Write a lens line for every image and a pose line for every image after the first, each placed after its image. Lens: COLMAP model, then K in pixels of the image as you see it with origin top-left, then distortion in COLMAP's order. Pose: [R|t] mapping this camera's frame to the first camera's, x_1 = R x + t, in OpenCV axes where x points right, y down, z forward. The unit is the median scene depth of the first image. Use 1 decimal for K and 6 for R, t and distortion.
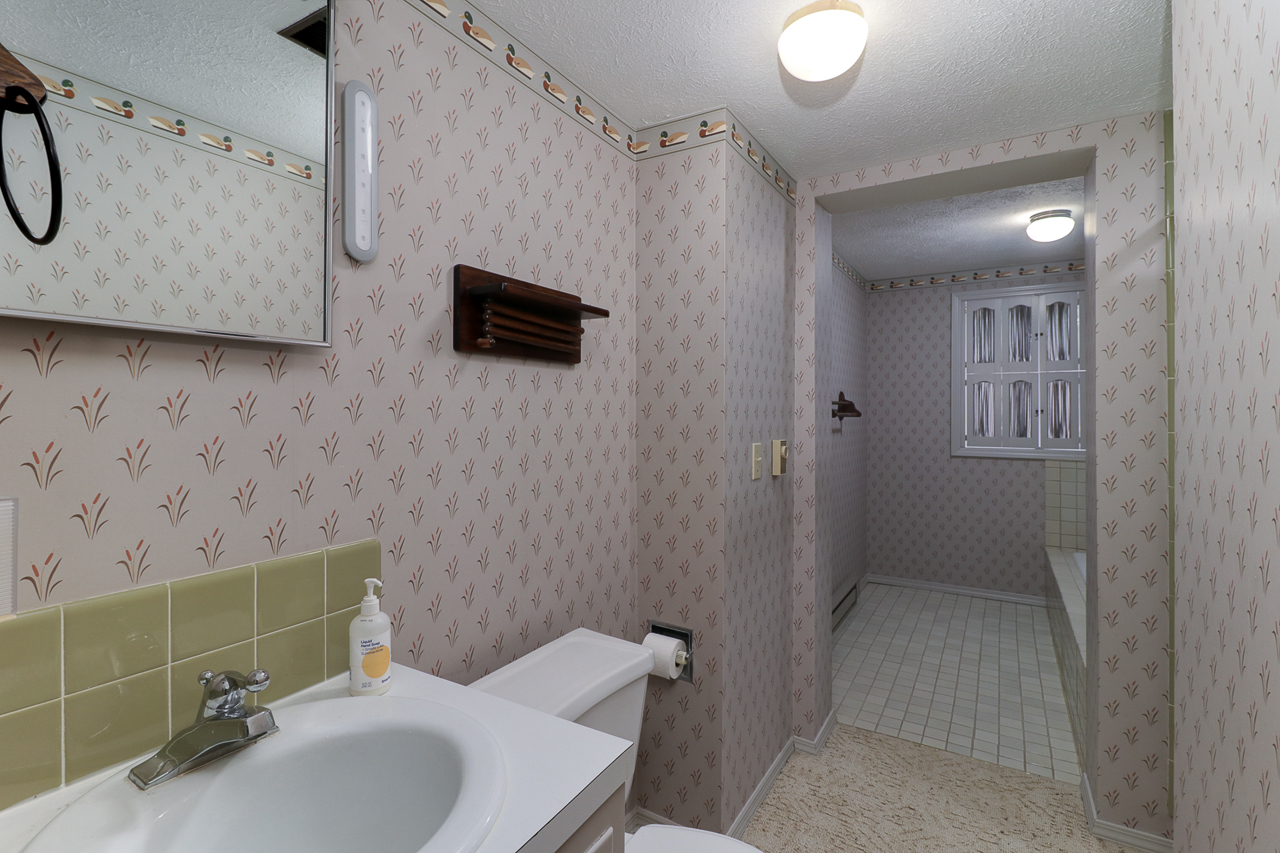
lens RADIAL K [[608.8, 0, 638.8], [0, 608.8, 416.9], [0, 0, 1]] dist [0.003663, -0.002645]
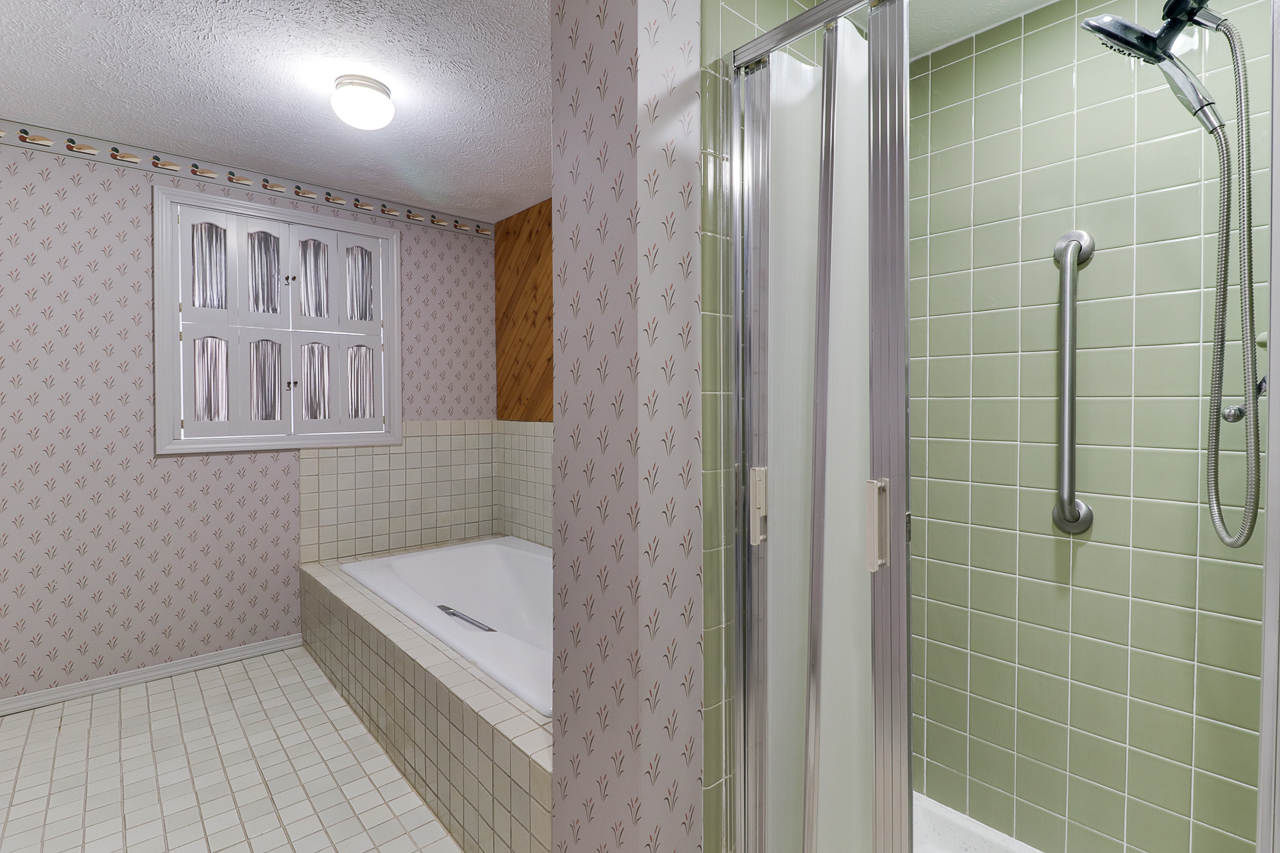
lens RADIAL K [[608.8, 0, 639.7], [0, 608.8, 407.9], [0, 0, 1]] dist [0.003663, -0.002645]
pose [[0.309907, -0.016007, 0.950632, 0.090292], [0.010804, 0.999853, 0.013314, 0.014922], [-0.950706, 0.006144, 0.310034, 0.375247]]
